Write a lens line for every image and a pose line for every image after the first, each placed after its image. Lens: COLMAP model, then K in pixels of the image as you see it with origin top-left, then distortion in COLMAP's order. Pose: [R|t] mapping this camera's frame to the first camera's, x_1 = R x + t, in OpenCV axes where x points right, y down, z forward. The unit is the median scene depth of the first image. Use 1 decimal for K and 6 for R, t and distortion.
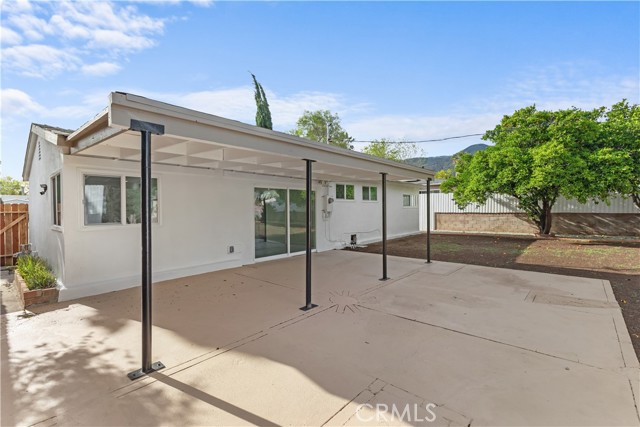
lens RADIAL K [[289.5, 0, 320.1], [0, 289.5, 207.3], [0, 0, 1]] dist [0.017235, -0.001154]
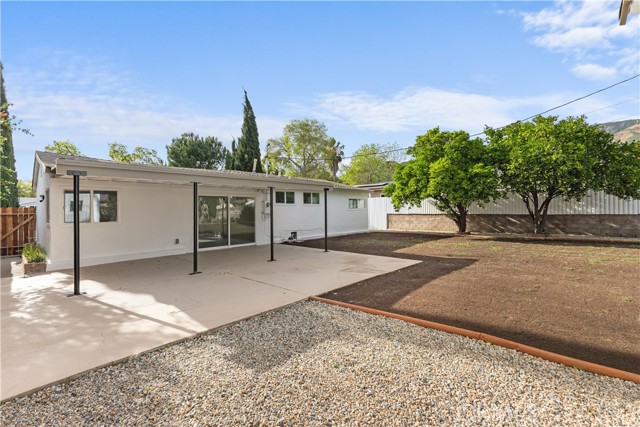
lens RADIAL K [[289.5, 0, 325.4], [0, 289.5, 208.4], [0, 0, 1]] dist [0.017235, -0.001154]
pose [[0.999691, -0.000522, -0.024850, 0.279951], [0.000547, 0.999999, 0.001019, -0.007305], [0.024849, -0.001032, 0.999691, -0.234307]]
